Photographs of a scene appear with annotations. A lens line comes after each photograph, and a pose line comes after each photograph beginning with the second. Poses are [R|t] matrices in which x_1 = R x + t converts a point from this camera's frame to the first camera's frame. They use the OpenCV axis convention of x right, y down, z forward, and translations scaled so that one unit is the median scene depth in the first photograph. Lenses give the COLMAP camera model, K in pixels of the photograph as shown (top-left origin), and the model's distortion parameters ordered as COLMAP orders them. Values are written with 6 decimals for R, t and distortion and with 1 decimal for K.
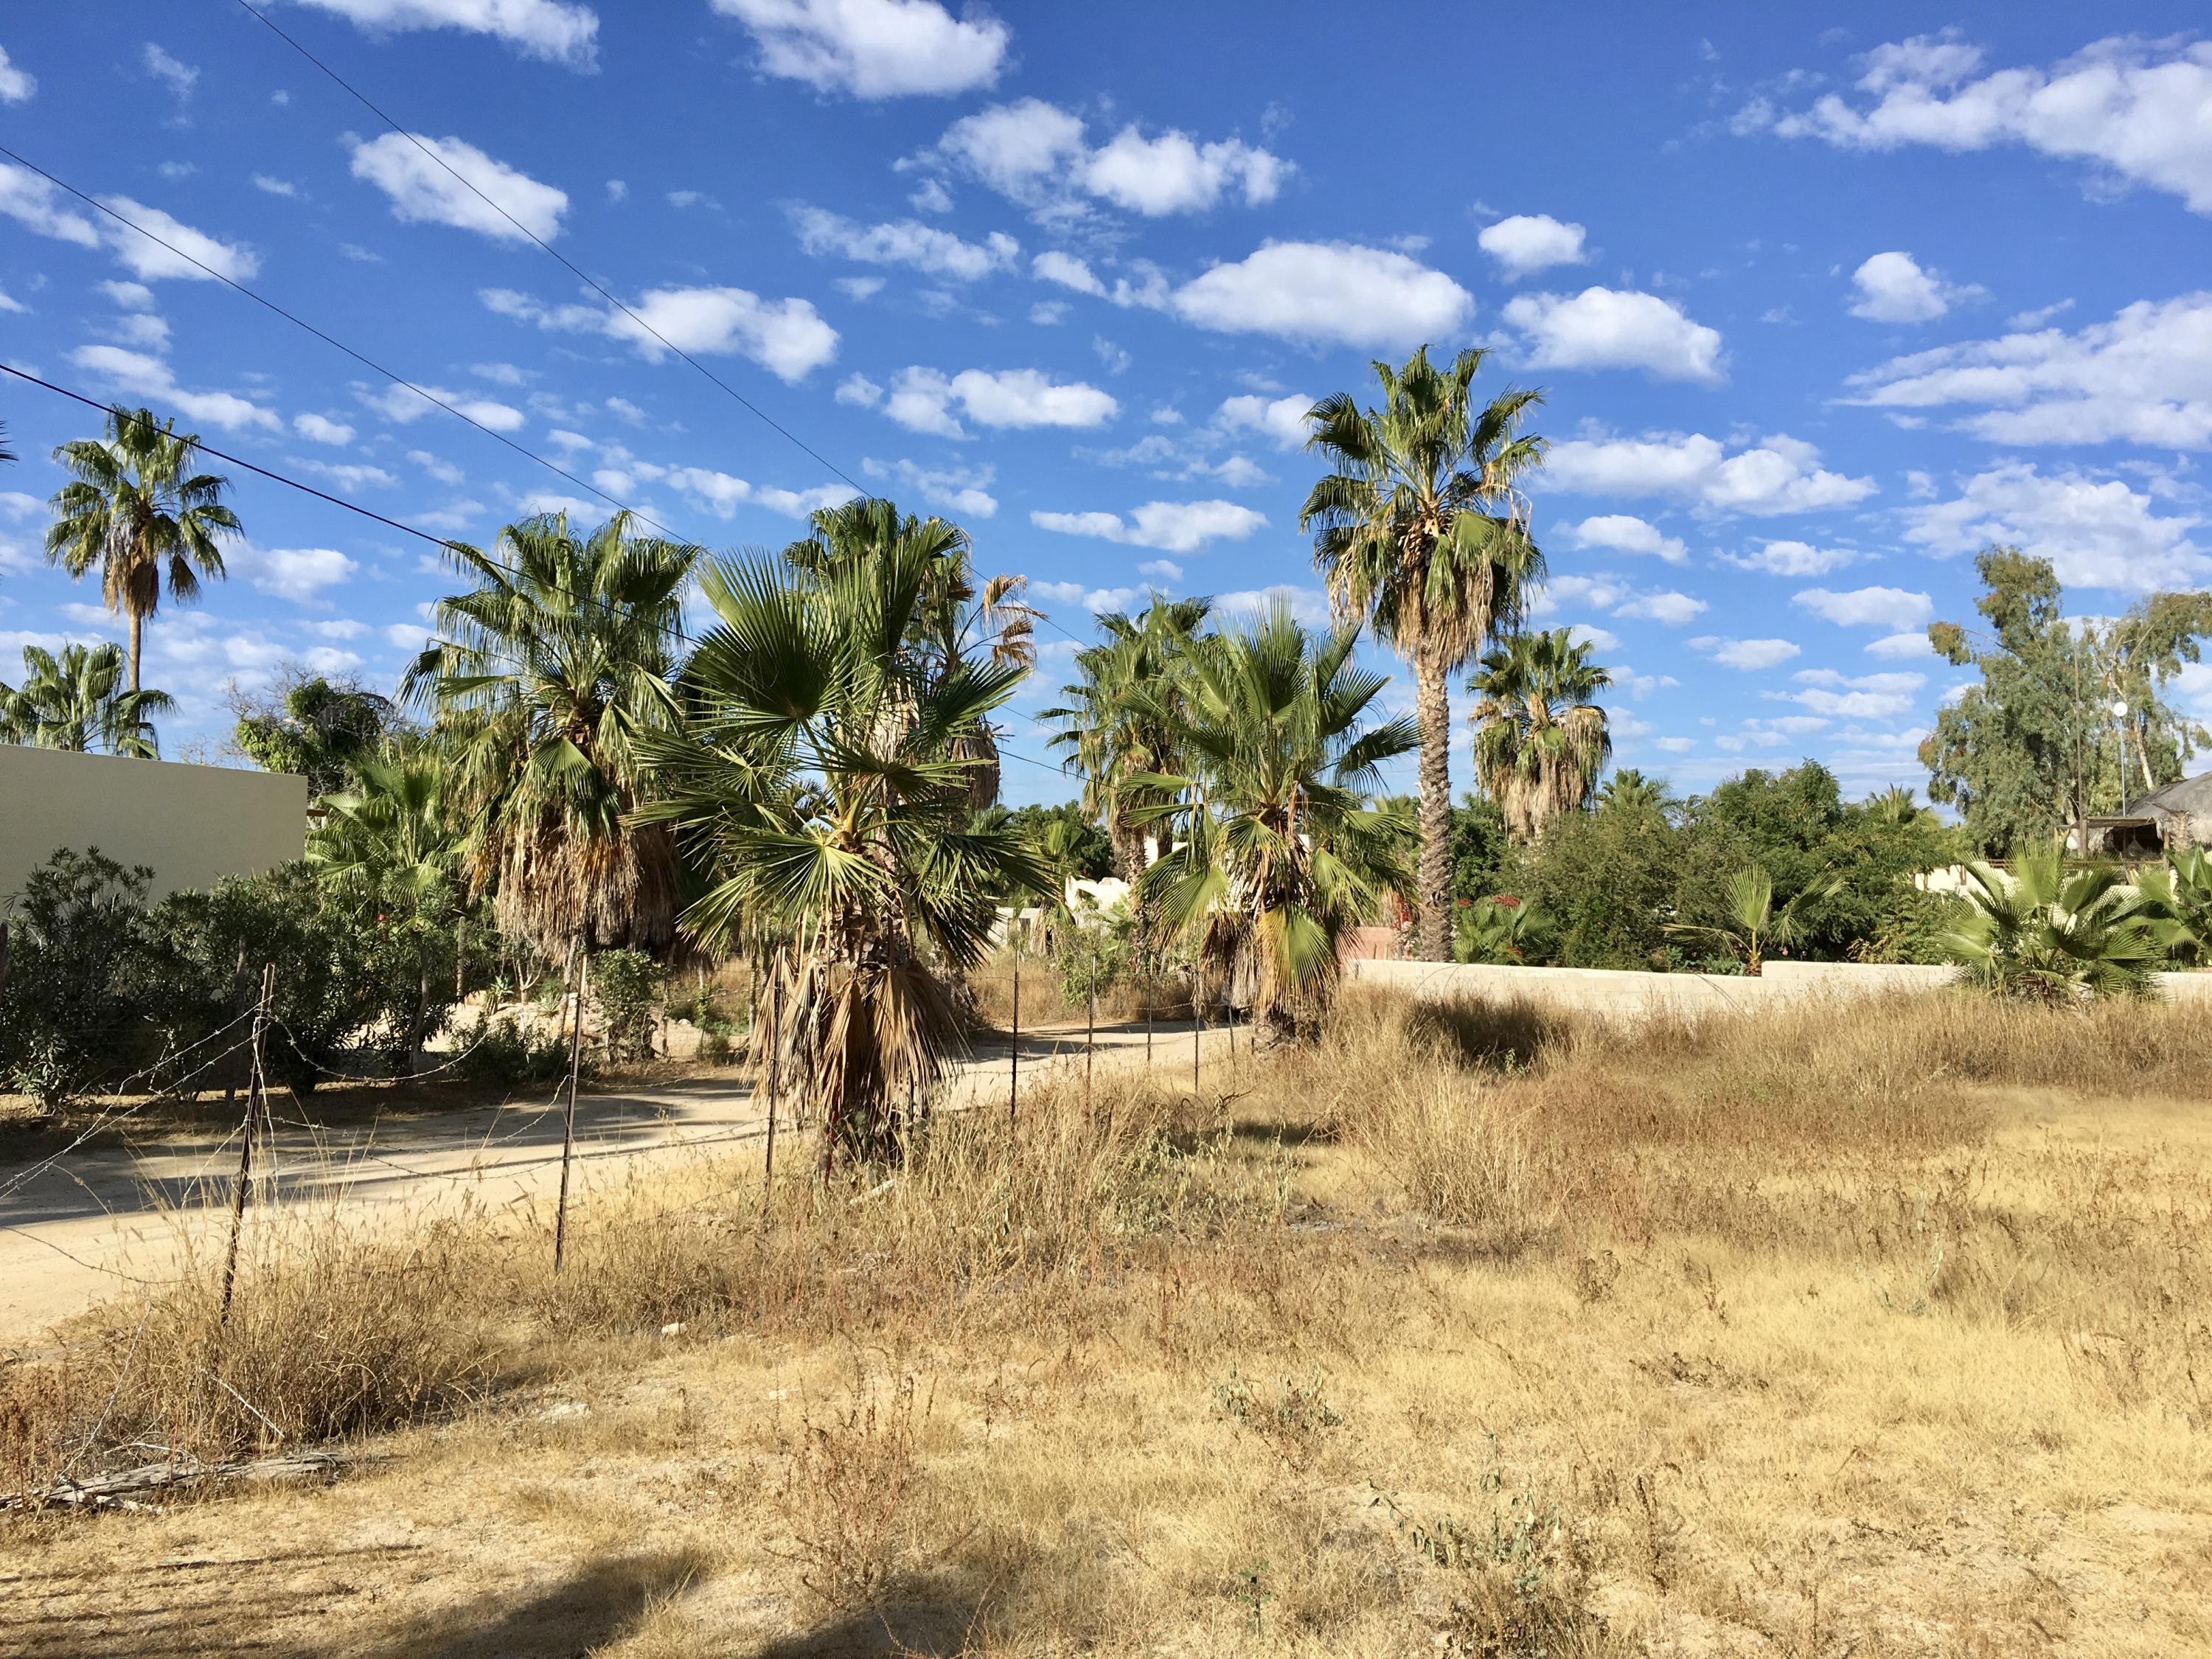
lens RADIAL K [[1922.6, 0, 1134.4], [0, 1922.6, 850.3], [0, 0, 1]] dist [0.098746, -0.125488]
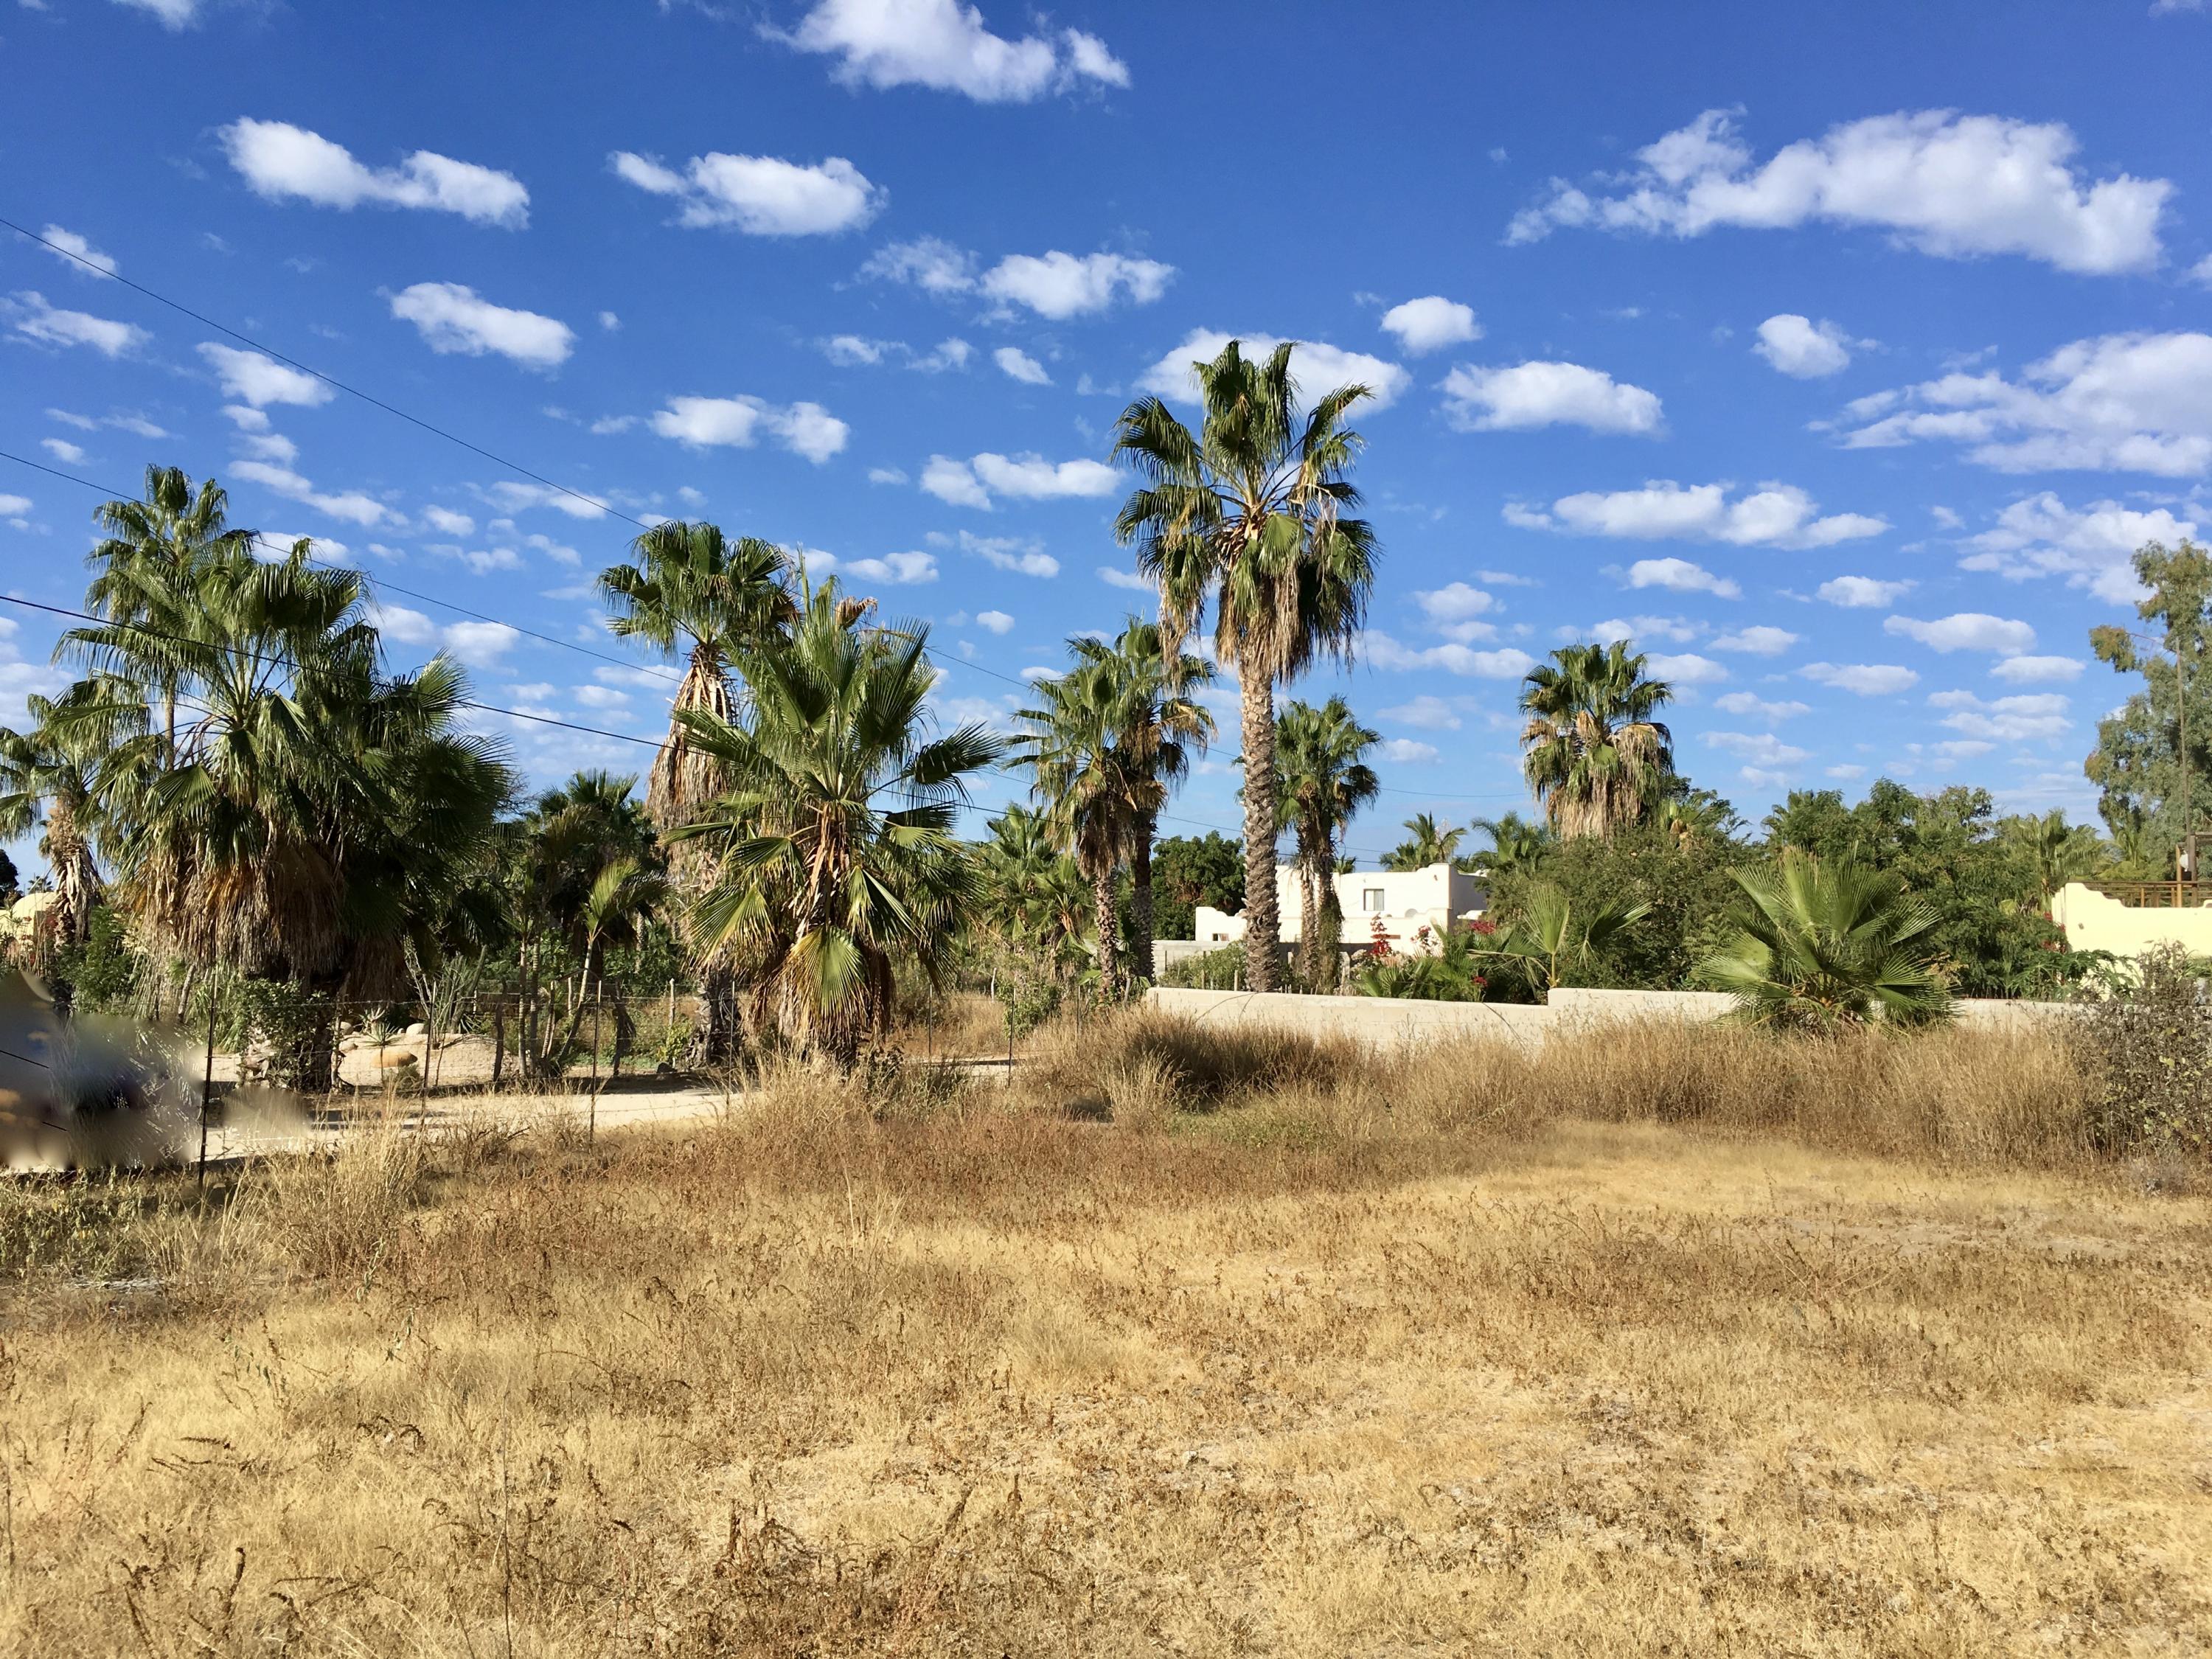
lens RADIAL K [[1922.6, 0, 1129.8], [0, 1922.6, 790.0], [0, 0, 1]] dist [0.098746, -0.125488]
pose [[0.990559, -0.015579, -0.136196, 0.112379], [0.008918, 0.998740, -0.049381, 0.002888], [0.136794, 0.047700, 0.989450, 0.029737]]
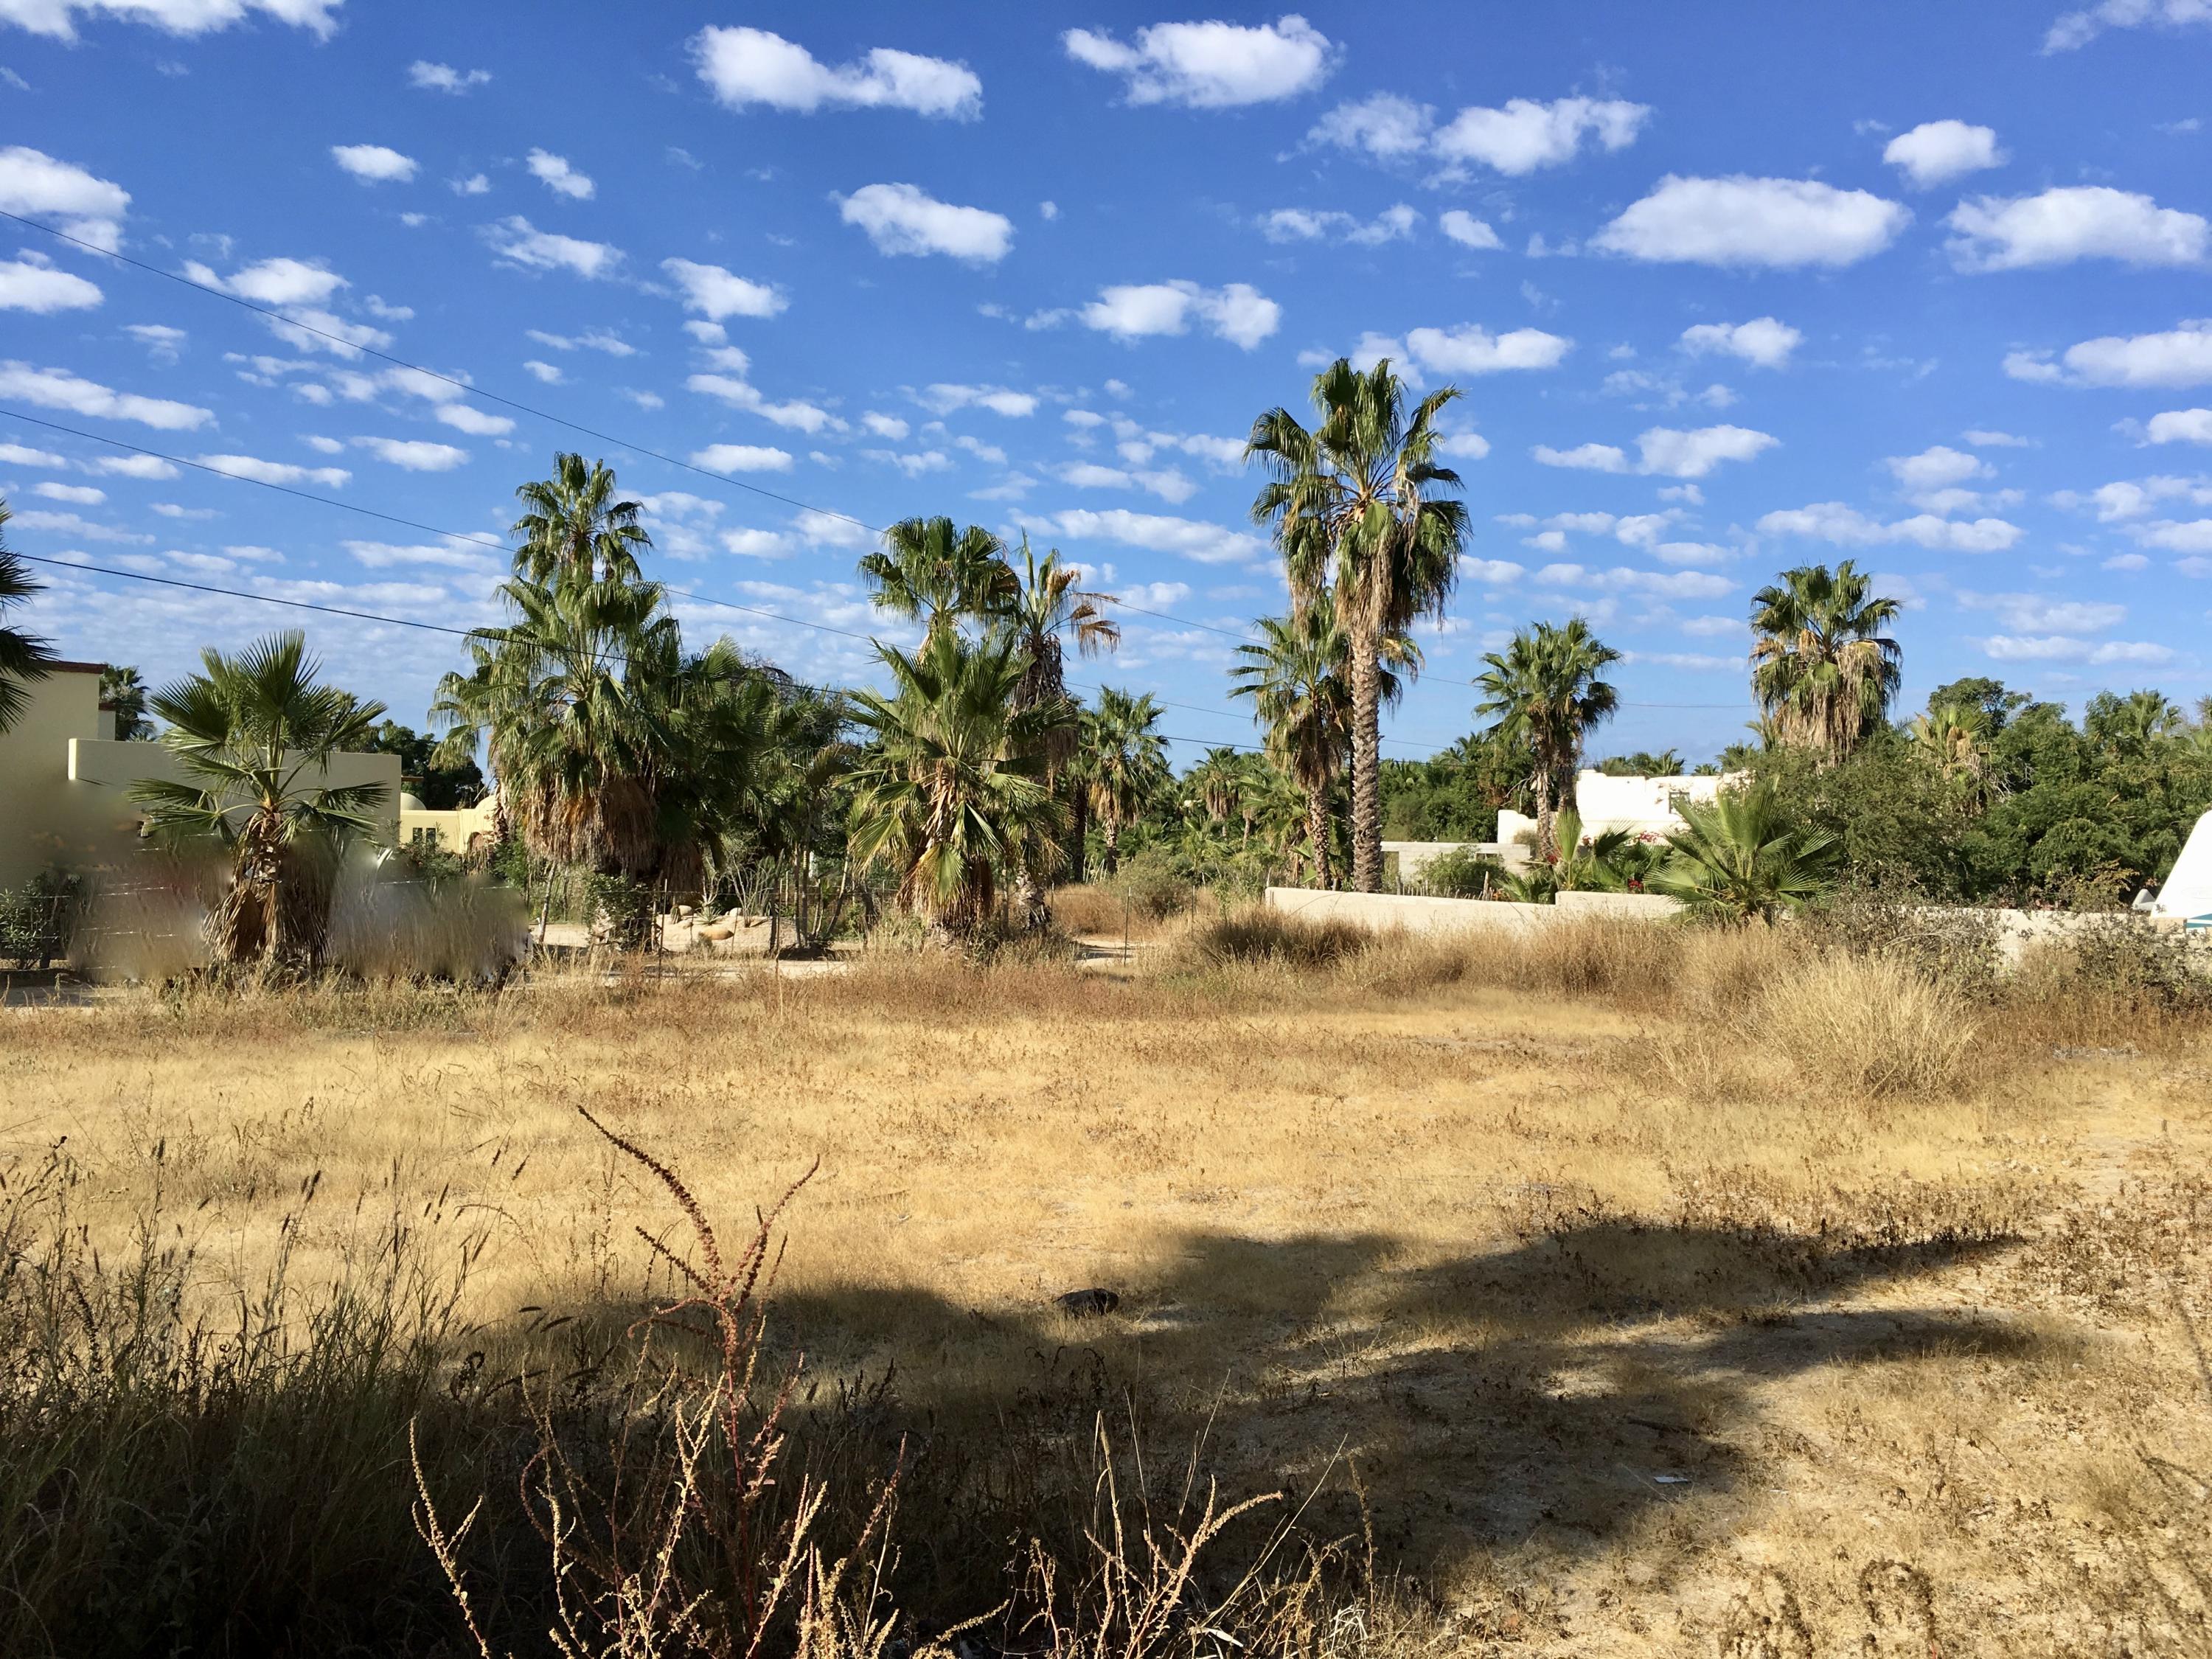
lens RADIAL K [[1922.6, 0, 1112.3], [0, 1922.6, 774.1], [0, 0, 1]] dist [0.098746, -0.125488]
pose [[0.941776, -0.011194, -0.336054, 0.201875], [0.009780, 0.999935, -0.005899, -0.003453], [0.336098, 0.002269, 0.941824, -0.068523]]
